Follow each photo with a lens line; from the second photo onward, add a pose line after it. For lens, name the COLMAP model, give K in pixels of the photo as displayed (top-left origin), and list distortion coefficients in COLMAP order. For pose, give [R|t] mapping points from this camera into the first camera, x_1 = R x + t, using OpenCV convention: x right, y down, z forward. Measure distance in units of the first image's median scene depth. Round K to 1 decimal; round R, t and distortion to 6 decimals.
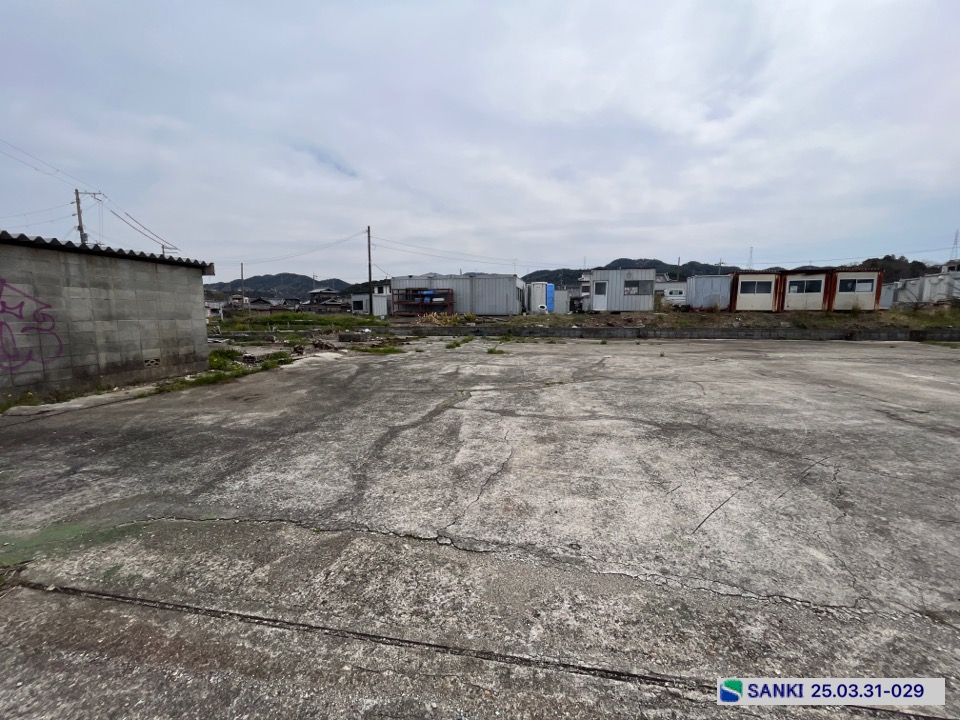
lens RADIAL K [[387.9, 0, 480.5], [0, 387.9, 358.9], [0, 0, 1]] dist [-0.002412, -0.000593]
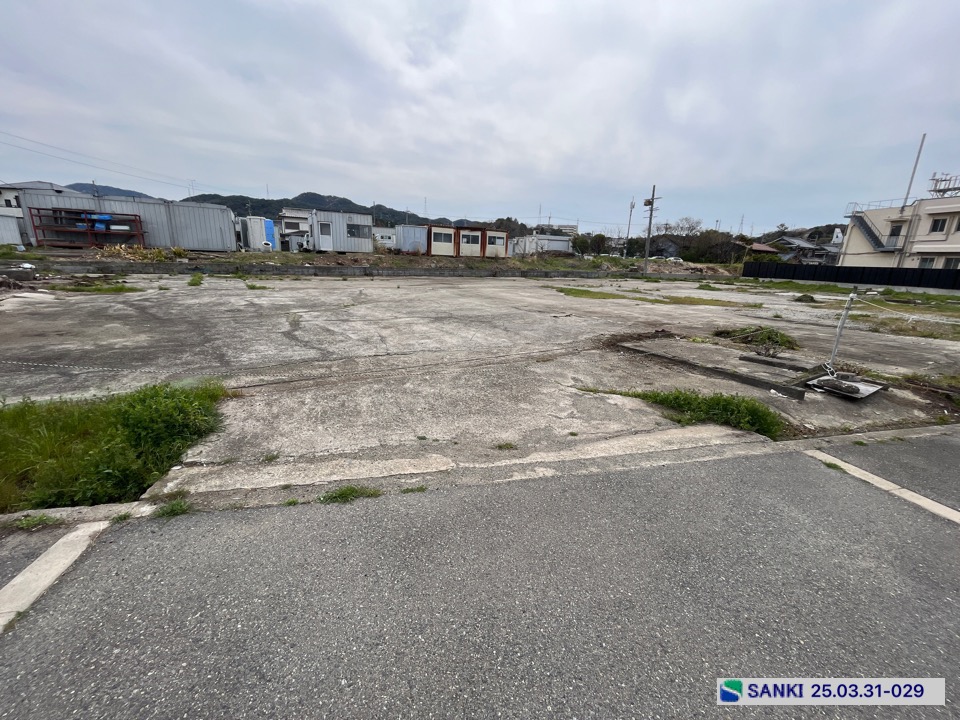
lens RADIAL K [[387.9, 0, 480.6], [0, 387.9, 359.5], [0, 0, 1]] dist [-0.002412, -0.000593]
pose [[0.740774, -0.142438, 0.656479, -0.161491], [0.042005, 0.985171, 0.166357, 0.017134], [-0.670439, -0.095657, 0.735772, -0.142923]]
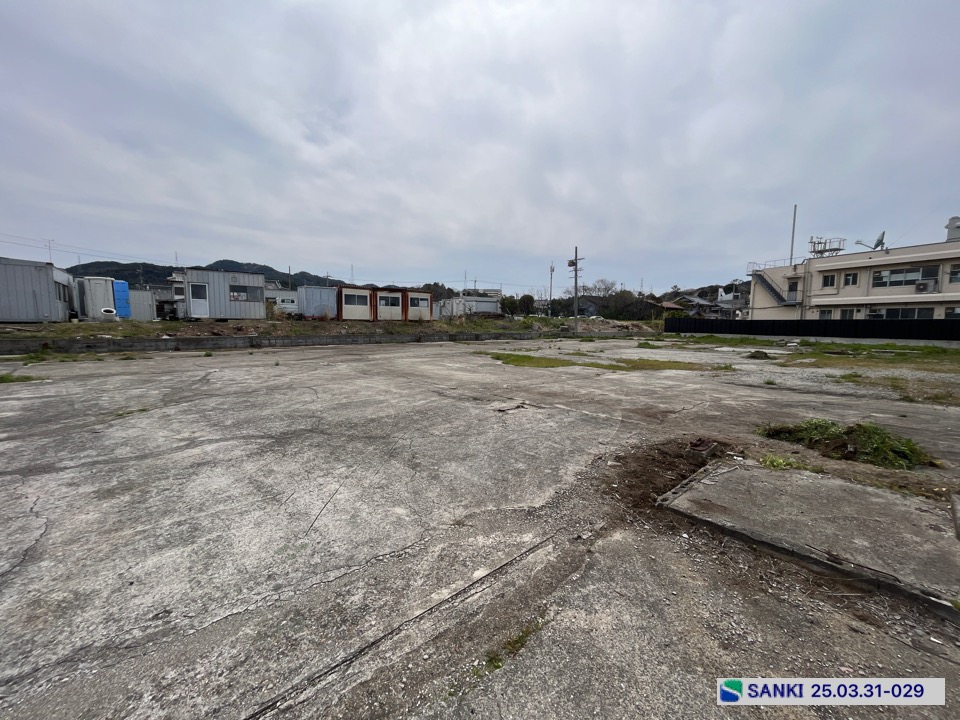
lens RADIAL K [[387.9, 0, 480.4], [0, 387.9, 358.4], [0, 0, 1]] dist [-0.002412, -0.000593]
pose [[0.610522, -0.066298, 0.789220, 0.006639], [0.083309, 0.996338, 0.019251, -0.000026], [-0.787606, 0.053996, 0.613809, -0.003407]]
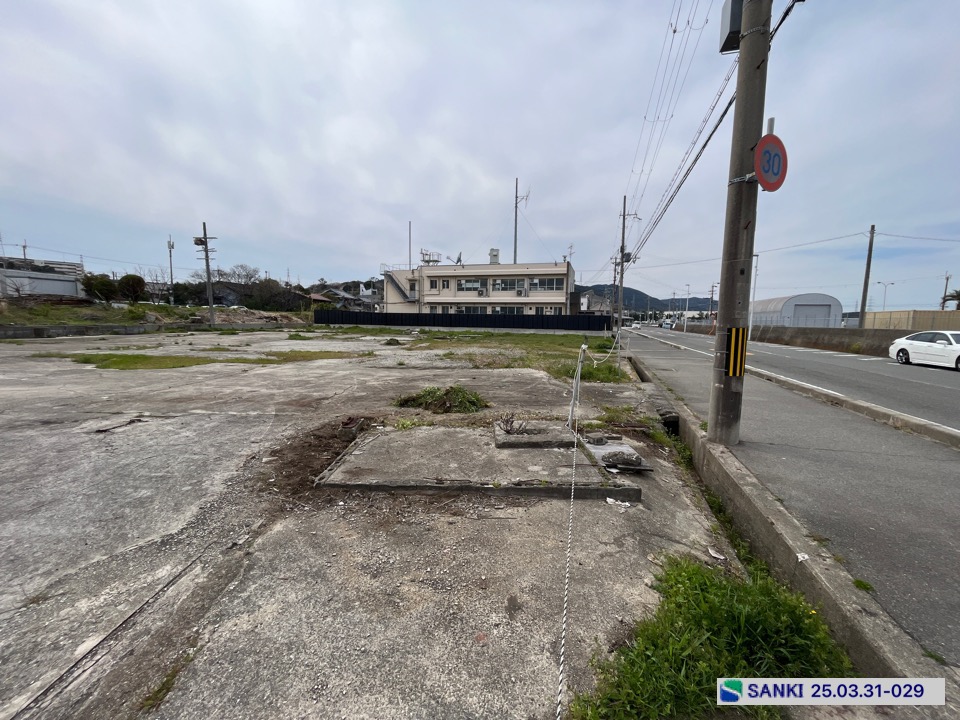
lens RADIAL K [[387.9, 0, 480.6], [0, 387.9, 359.3], [0, 0, 1]] dist [-0.002412, -0.000593]
pose [[-0.186065, -0.103714, 0.977048, -0.000560], [0.096405, 0.987688, 0.123203, 0.000868], [-0.977797, 0.117116, -0.173775, -0.007241]]
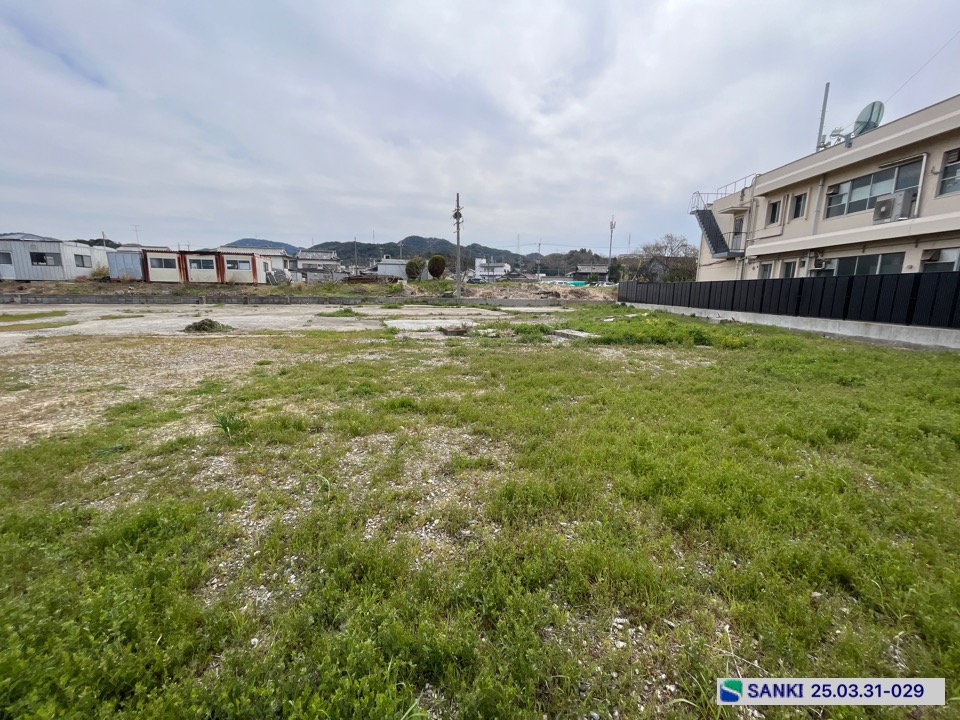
lens RADIAL K [[387.9, 0, 480.4], [0, 387.9, 358.1], [0, 0, 1]] dist [-0.002412, -0.000593]
pose [[0.881449, -0.068071, 0.467348, 1.185865], [0.039876, 0.996752, 0.069972, 0.089025], [-0.470593, -0.043041, 0.881300, -0.710097]]
